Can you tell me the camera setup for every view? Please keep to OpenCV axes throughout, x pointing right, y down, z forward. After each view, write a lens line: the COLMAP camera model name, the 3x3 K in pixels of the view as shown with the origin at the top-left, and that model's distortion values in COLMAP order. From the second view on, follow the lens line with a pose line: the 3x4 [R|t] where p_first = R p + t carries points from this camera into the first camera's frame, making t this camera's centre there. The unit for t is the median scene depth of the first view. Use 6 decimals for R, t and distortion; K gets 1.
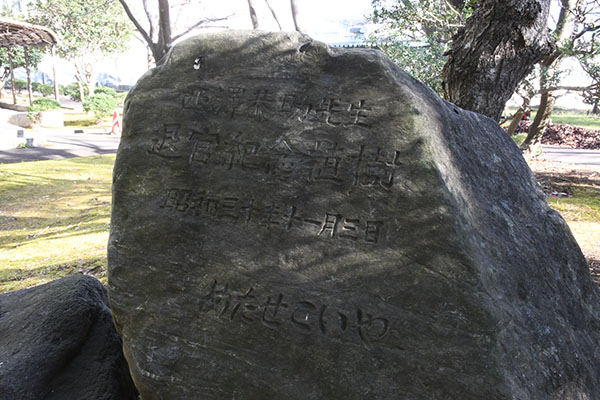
lens RADIAL K [[423.9, 0, 301.1], [0, 423.9, 185.6], [0, 0, 1]] dist [-0.064452, 0.002902]
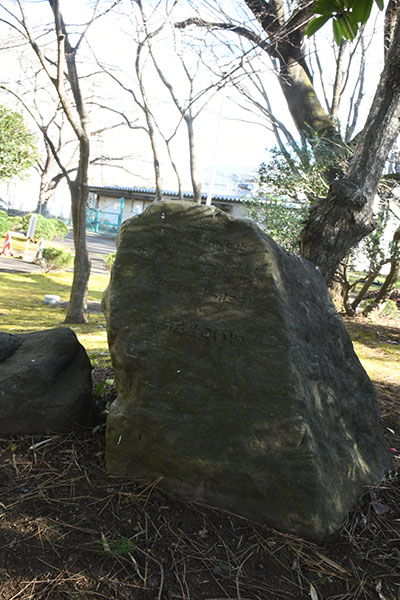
lens RADIAL K [[423.9, 0, 200.0], [0, 423.9, 300.0], [0, 0, 1]] dist [-0.064452, 0.002902]
pose [[0.991930, 0.114228, 0.055025, -0.145703], [-0.109850, 0.990967, -0.076925, 0.259124], [-0.063314, 0.070260, 0.995517, -1.048743]]
